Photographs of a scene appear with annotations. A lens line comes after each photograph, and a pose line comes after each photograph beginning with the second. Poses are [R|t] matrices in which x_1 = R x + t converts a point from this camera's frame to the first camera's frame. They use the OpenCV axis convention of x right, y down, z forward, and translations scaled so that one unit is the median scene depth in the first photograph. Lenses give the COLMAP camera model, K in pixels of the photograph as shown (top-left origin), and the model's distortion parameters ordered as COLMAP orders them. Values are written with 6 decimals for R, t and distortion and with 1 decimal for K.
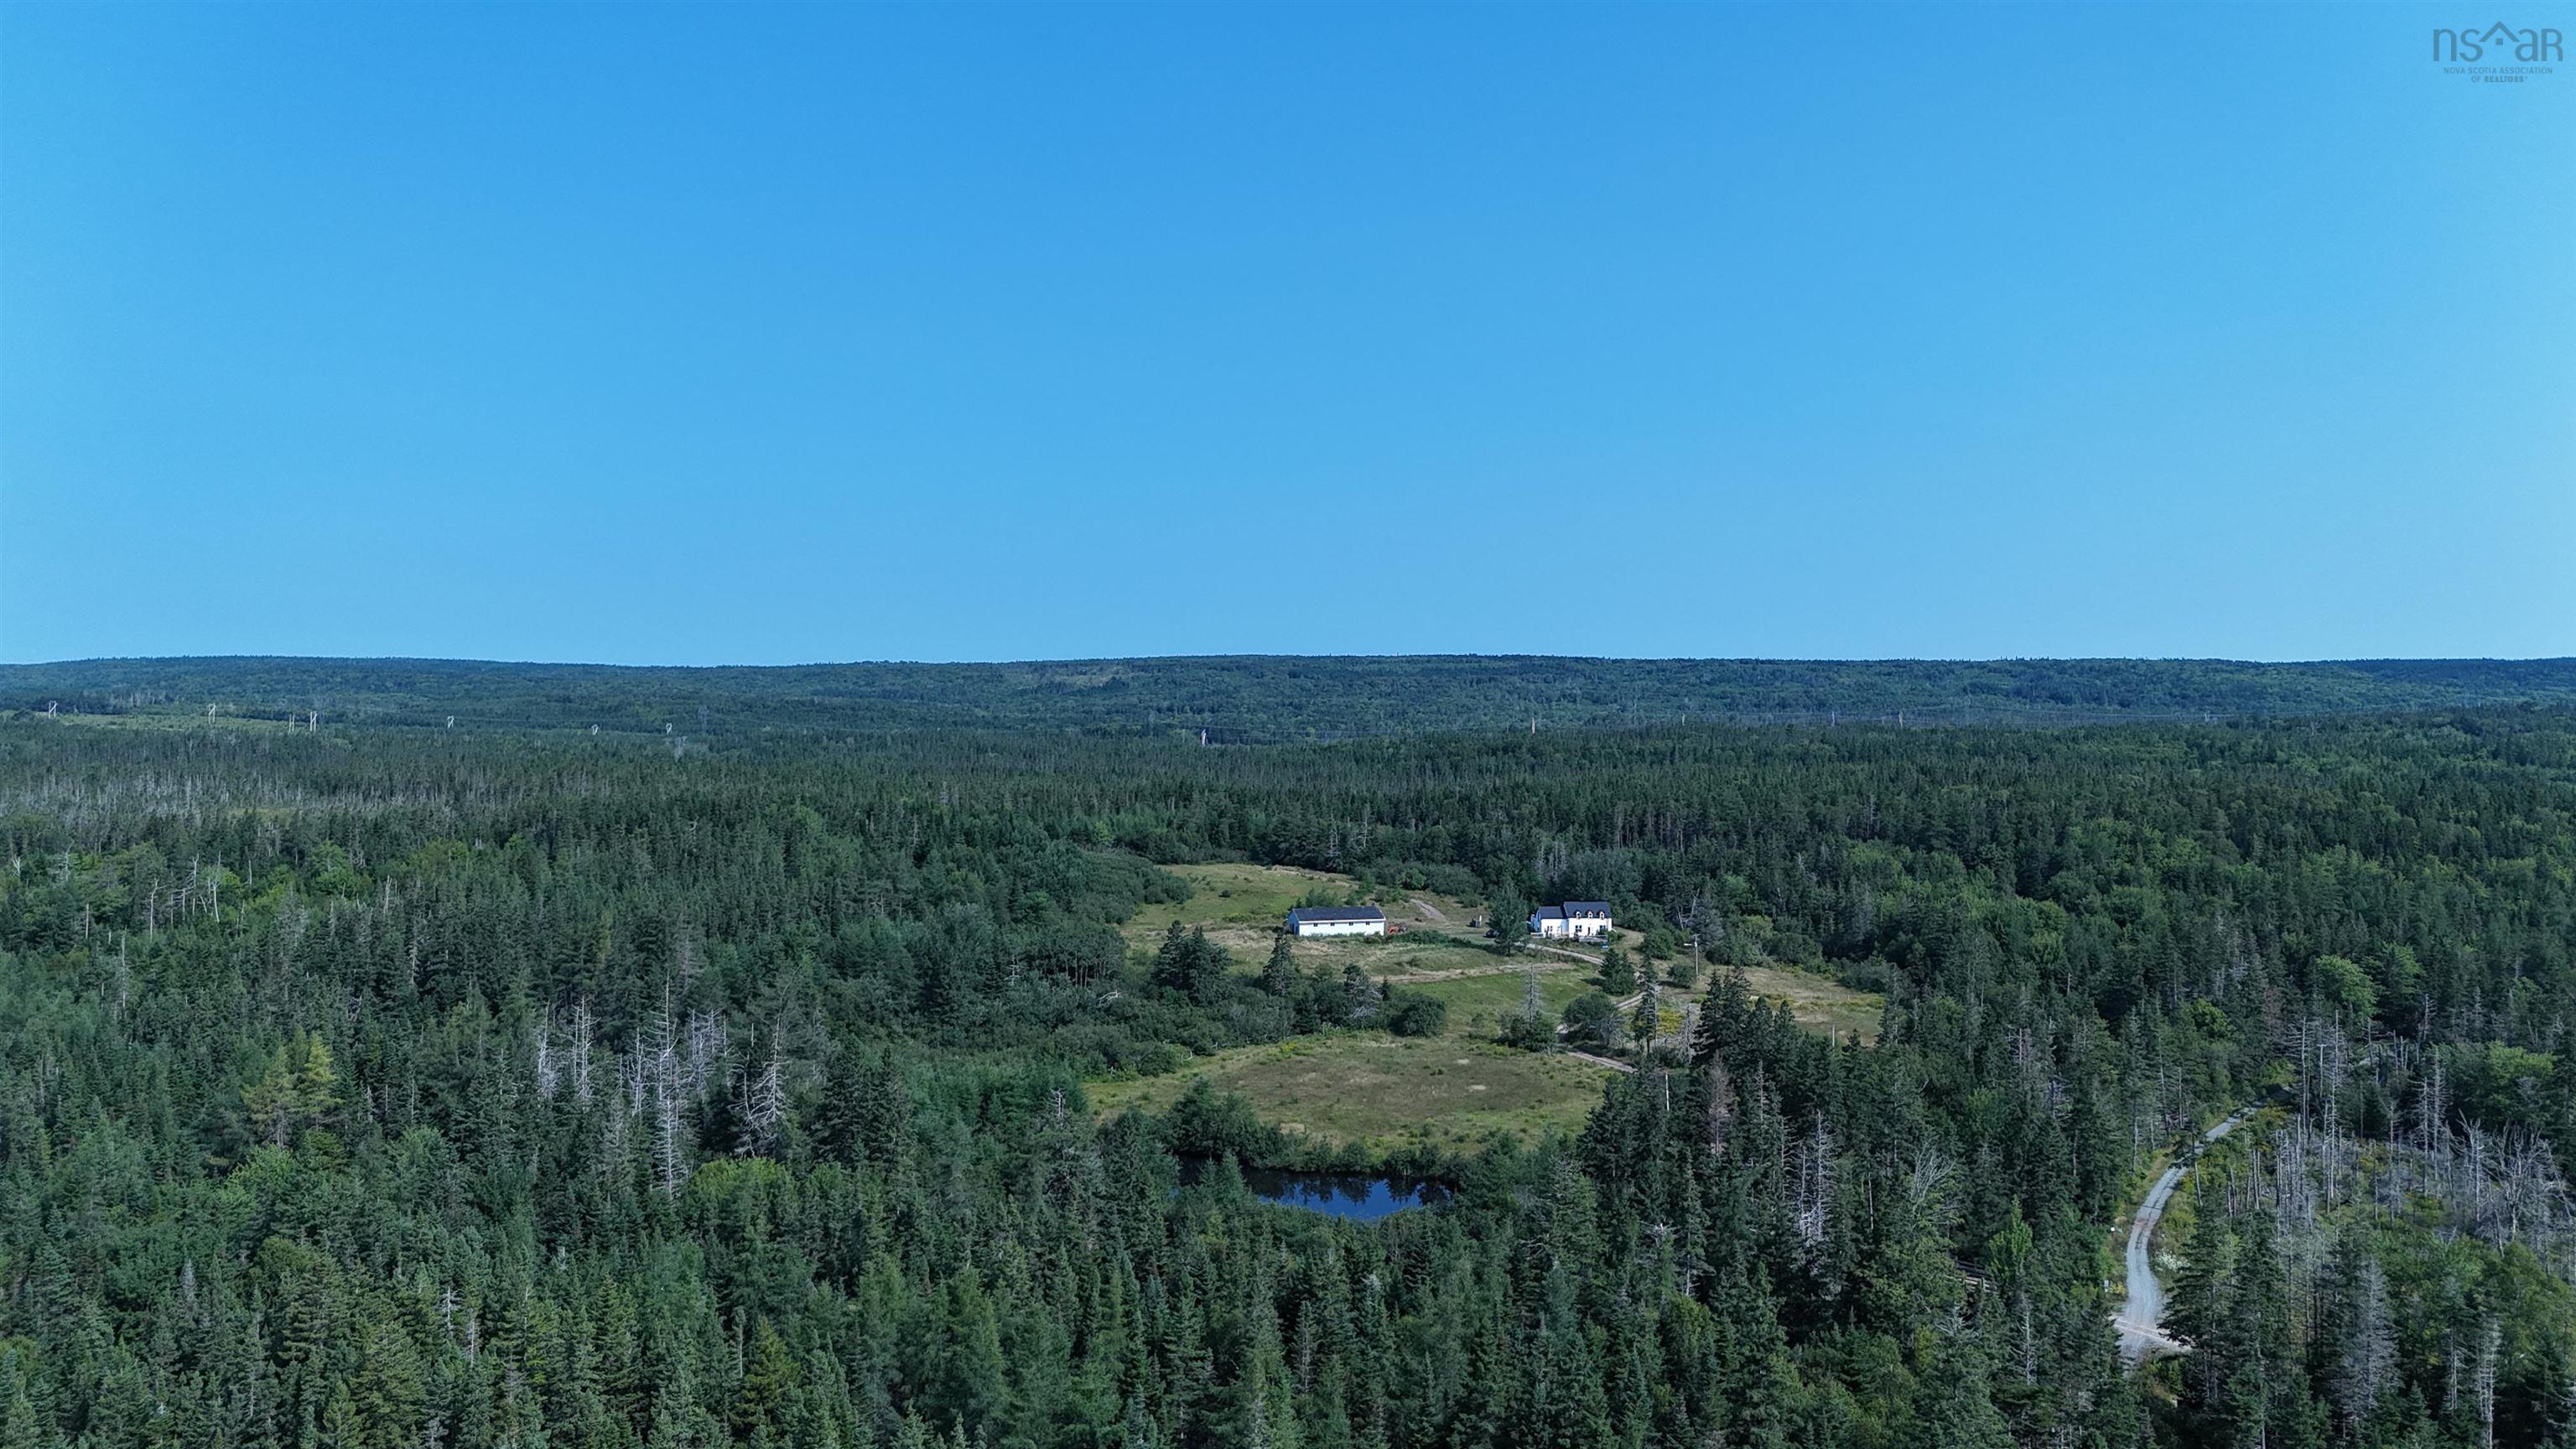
lens RADIAL K [[1990.2, 0, 1279.7], [0, 1990.2, 719.4], [0, 0, 1]] dist [0.043228, -0.038880]
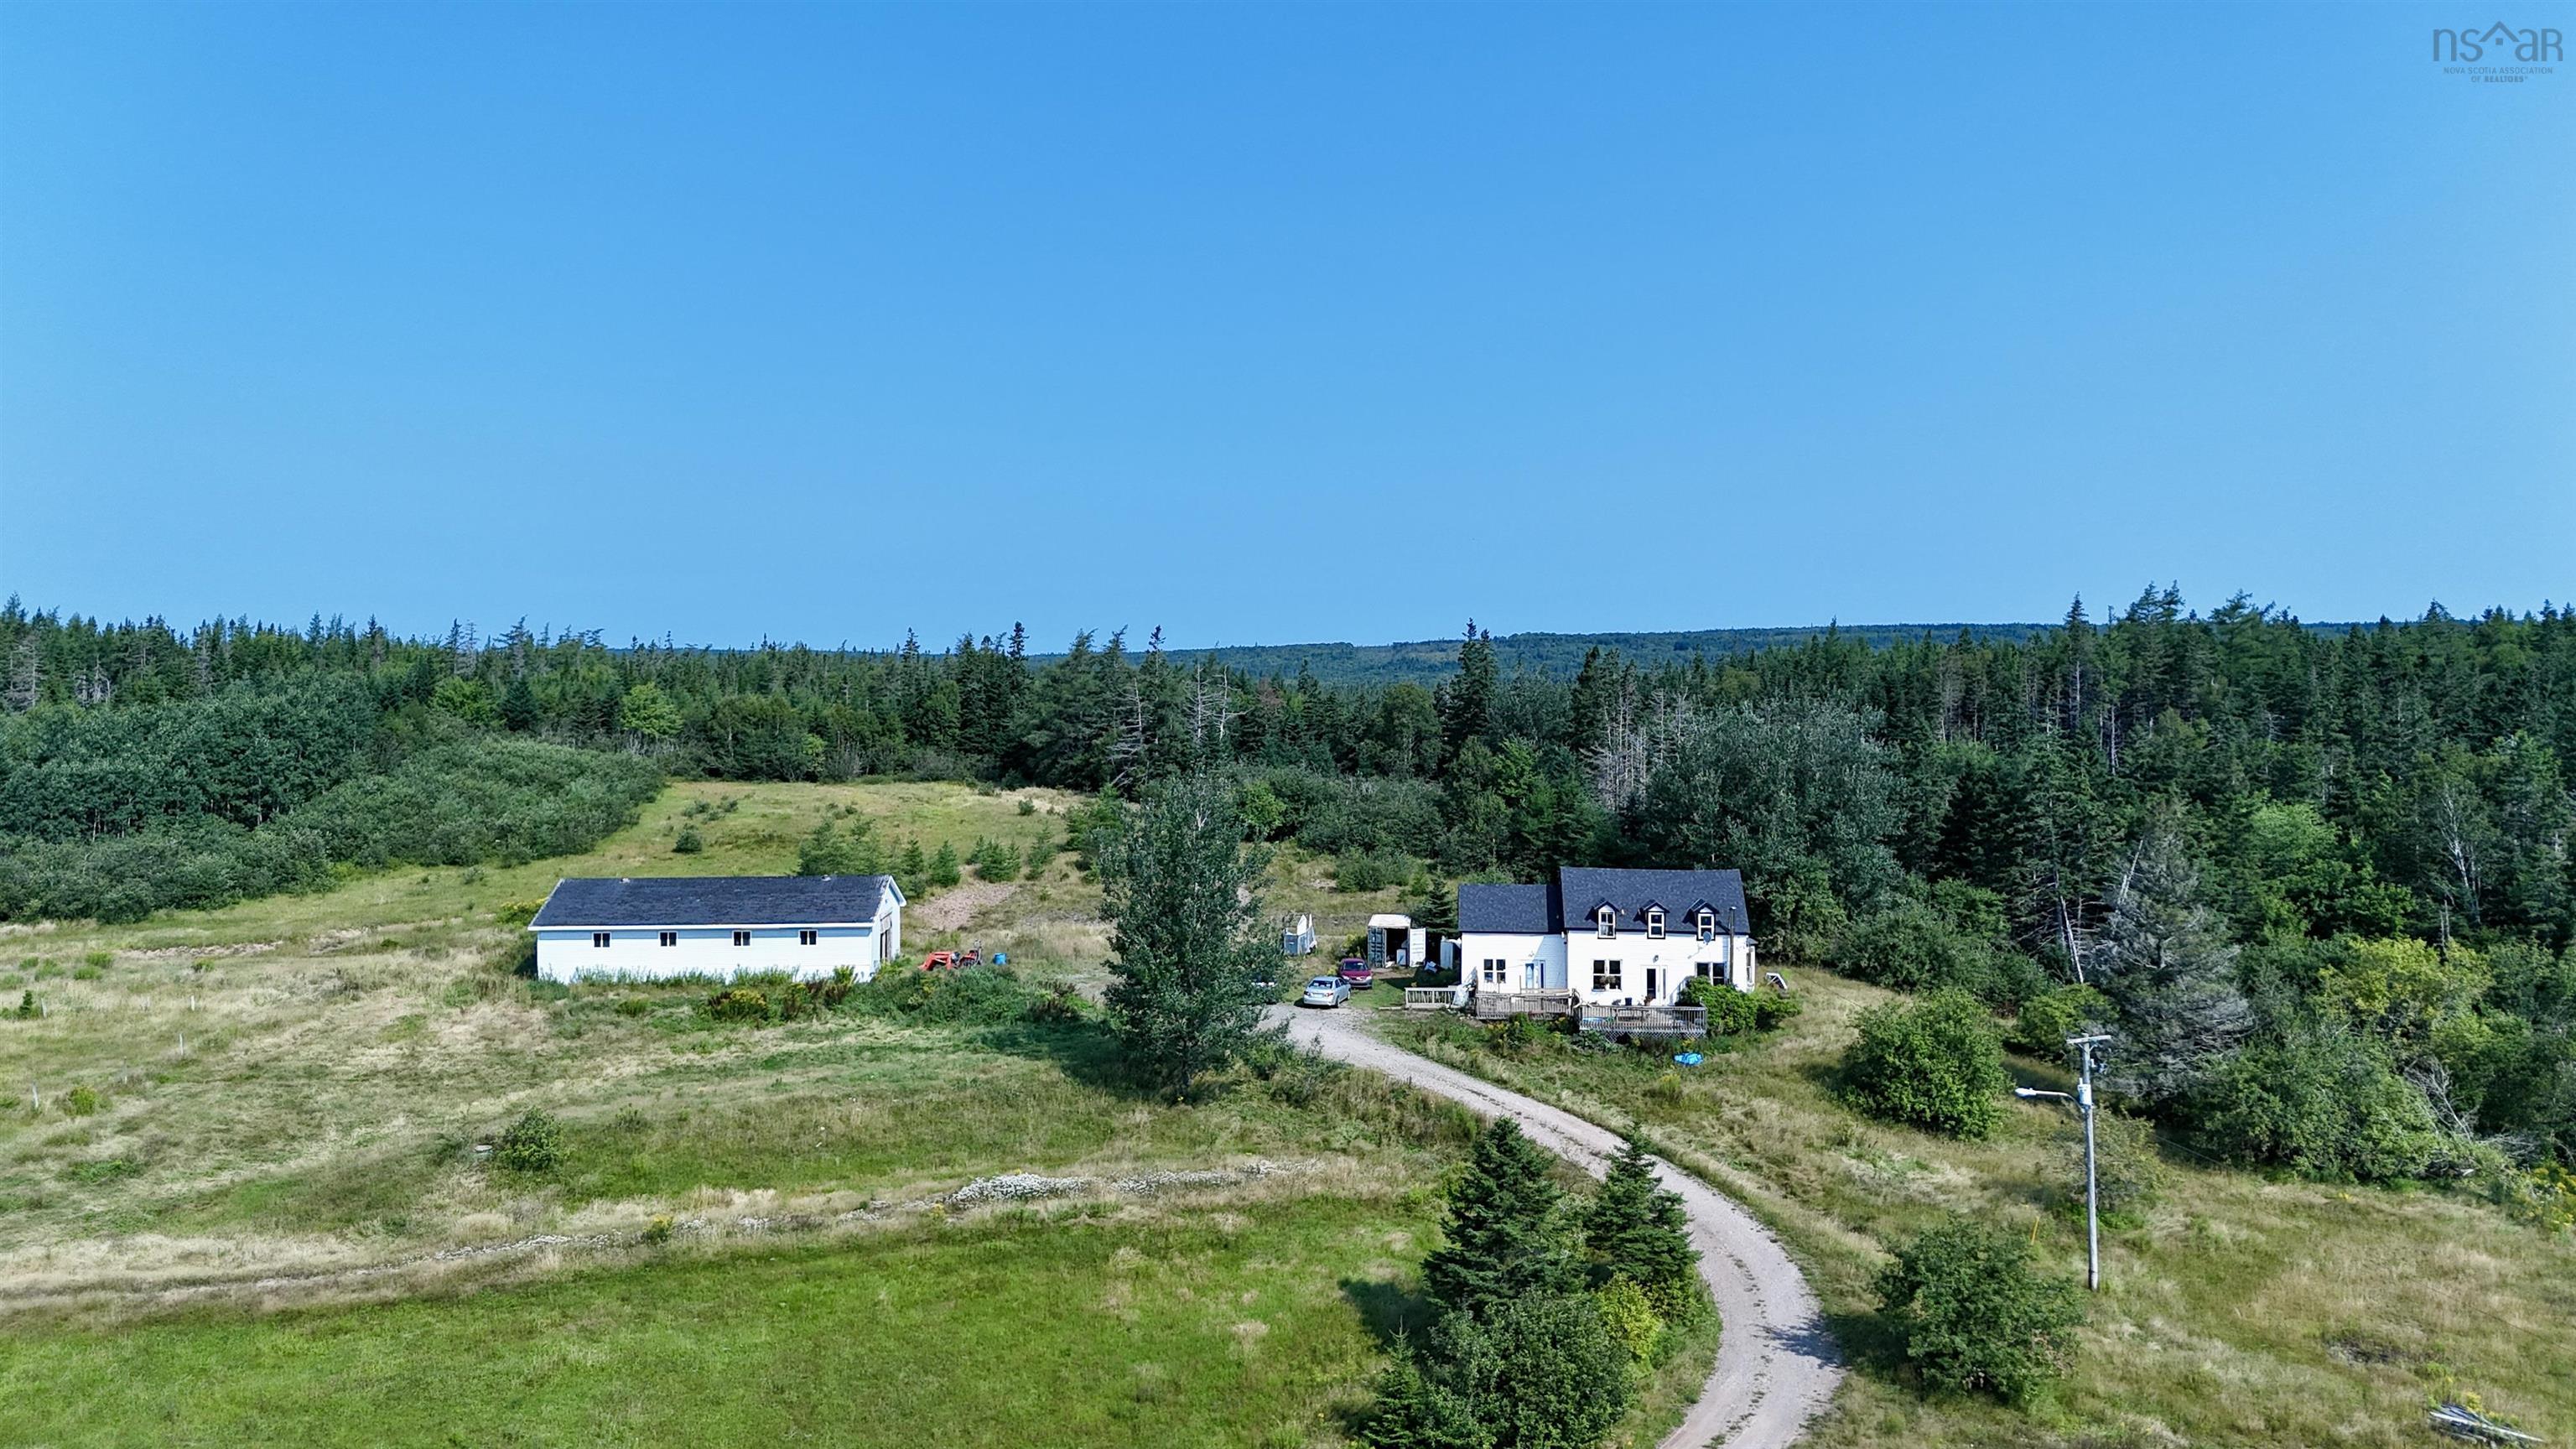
lens RADIAL K [[1990.2, 0, 1288.6], [0, 1990.2, 728.0], [0, 0, 1]] dist [0.043228, -0.038880]
pose [[0.976651, -0.001526, -0.214828, 0.153027], [0.001657, 0.999999, 0.000430, 0.069022], [0.214827, -0.000776, 0.976652, 0.698967]]
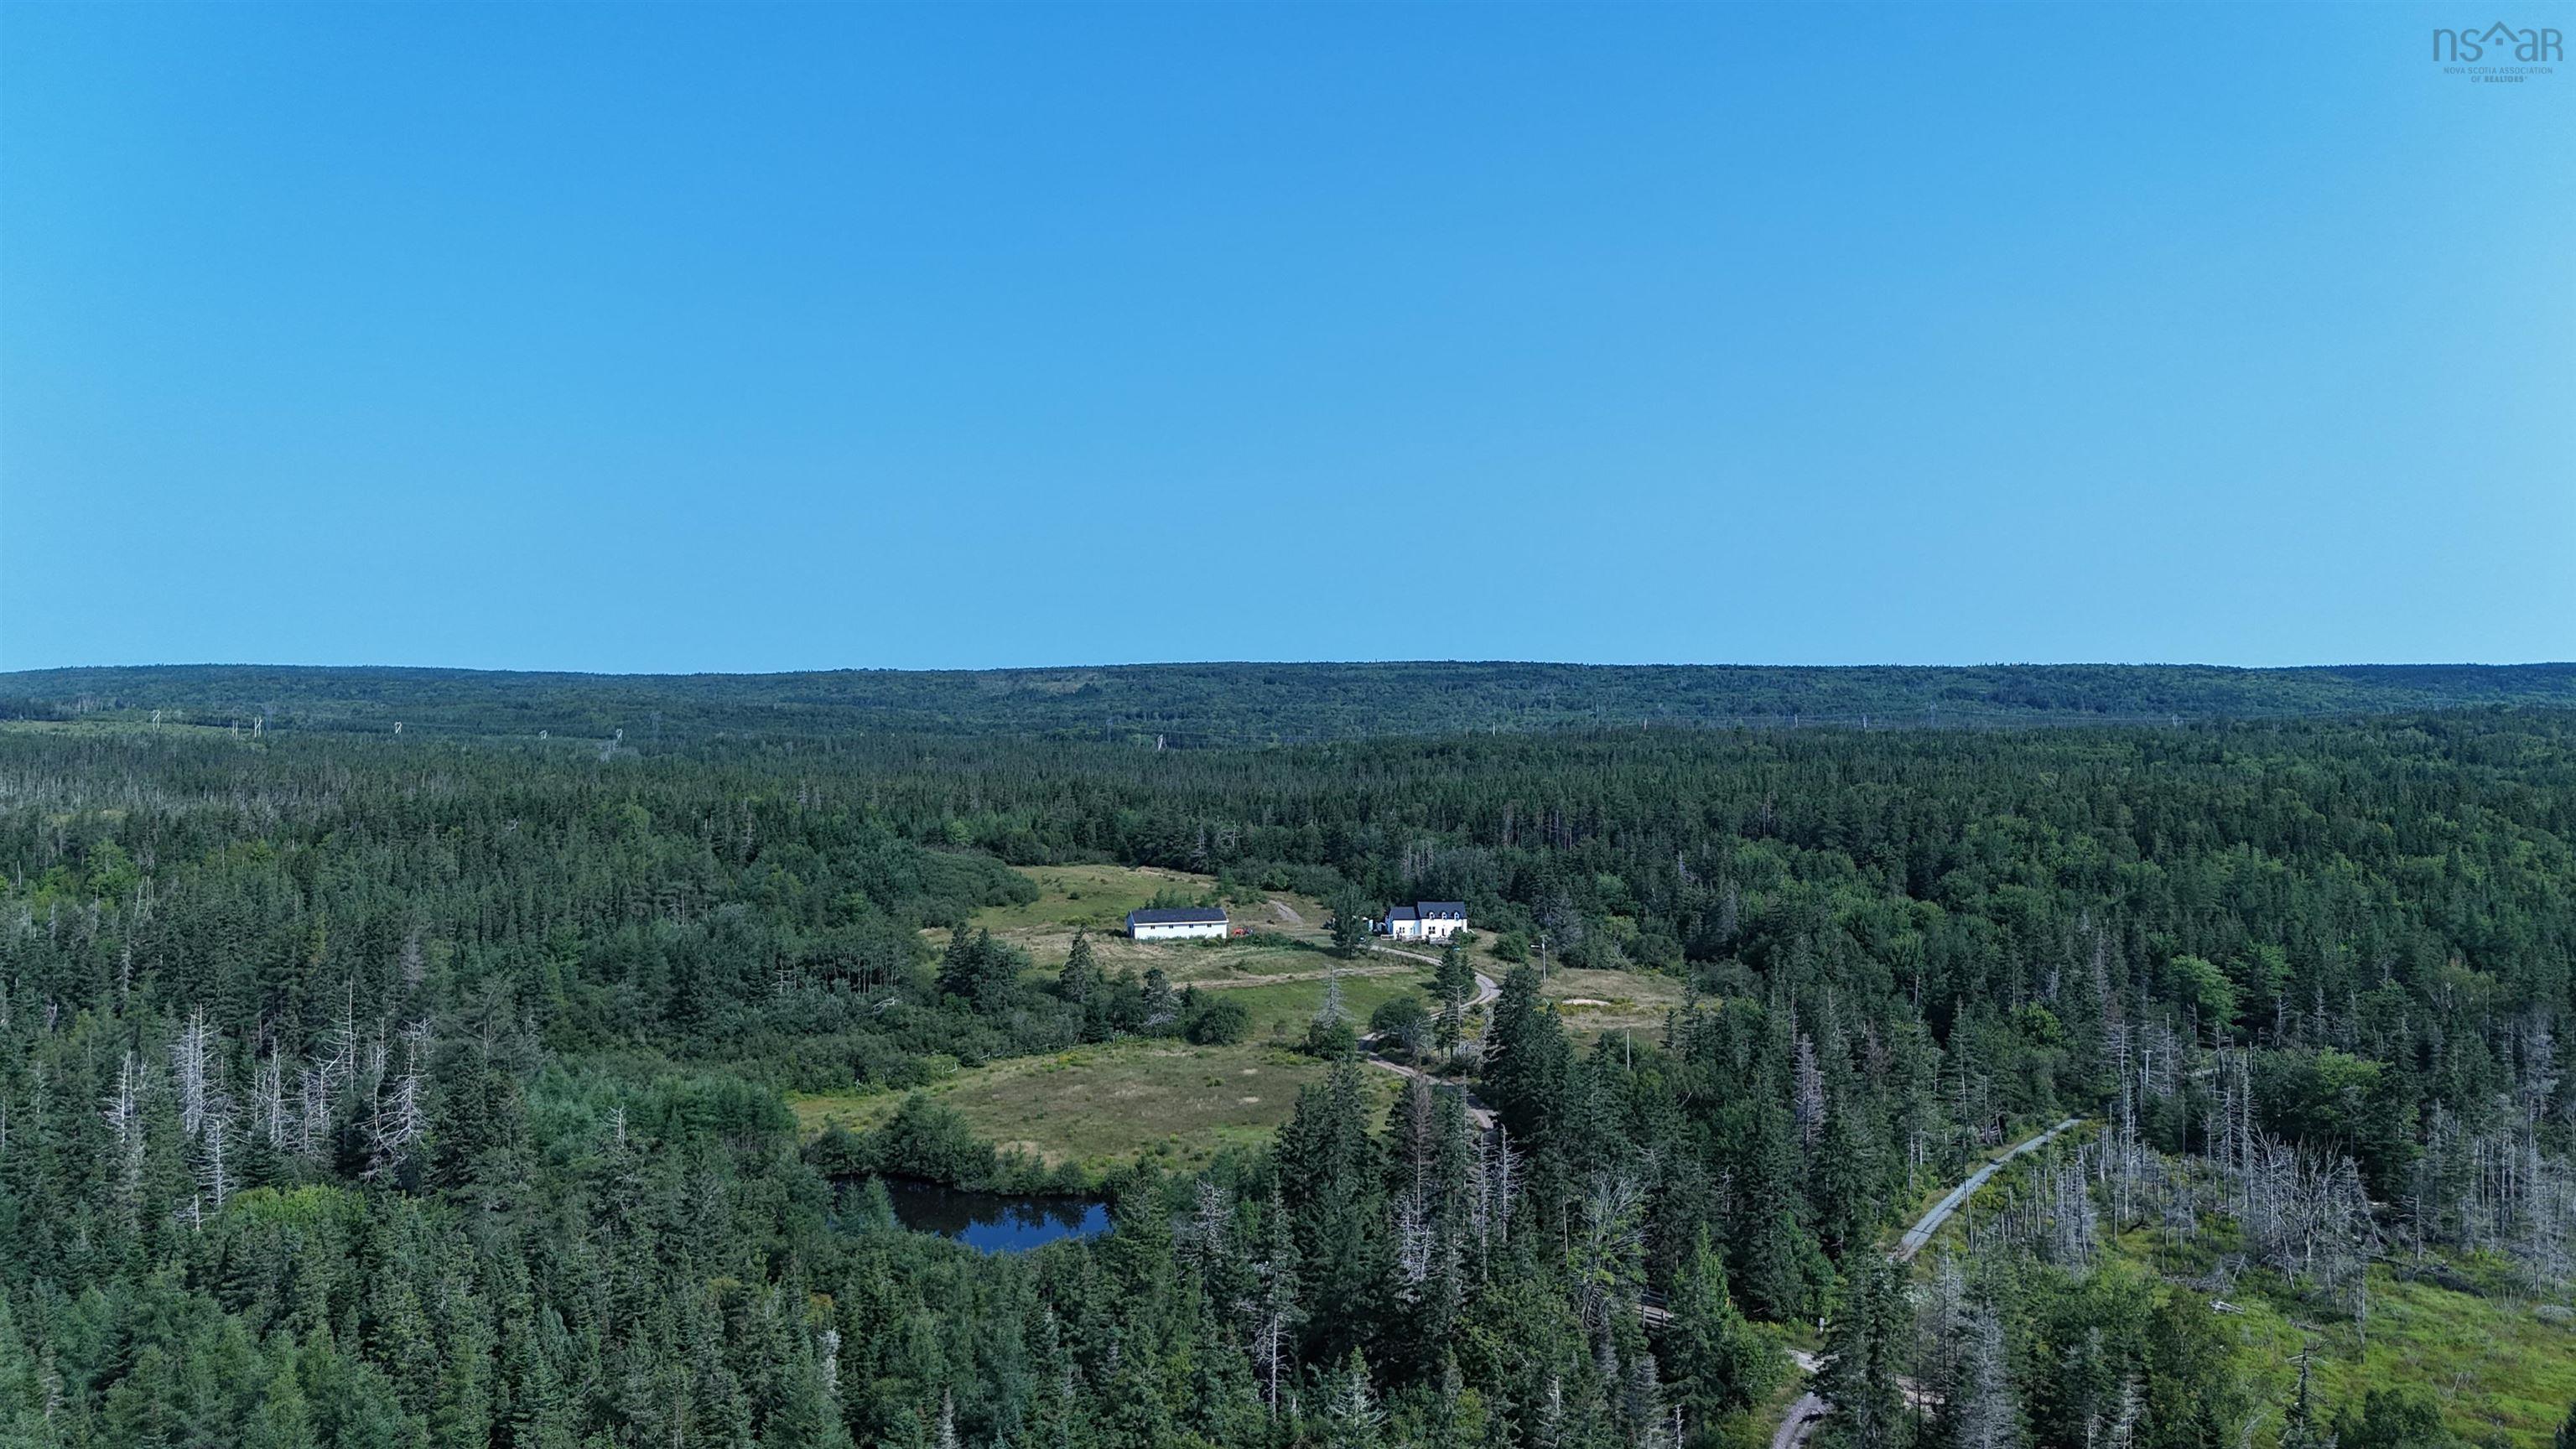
lens RADIAL K [[1990.2, 0, 1291.0], [0, 1990.2, 723.3], [0, 0, 1]] dist [0.043228, -0.038880]
pose [[0.999982, -0.001176, 0.005859, 0.072258], [0.001192, 0.999995, -0.002795, 0.008406], [-0.005856, 0.002802, 0.999979, 0.050259]]
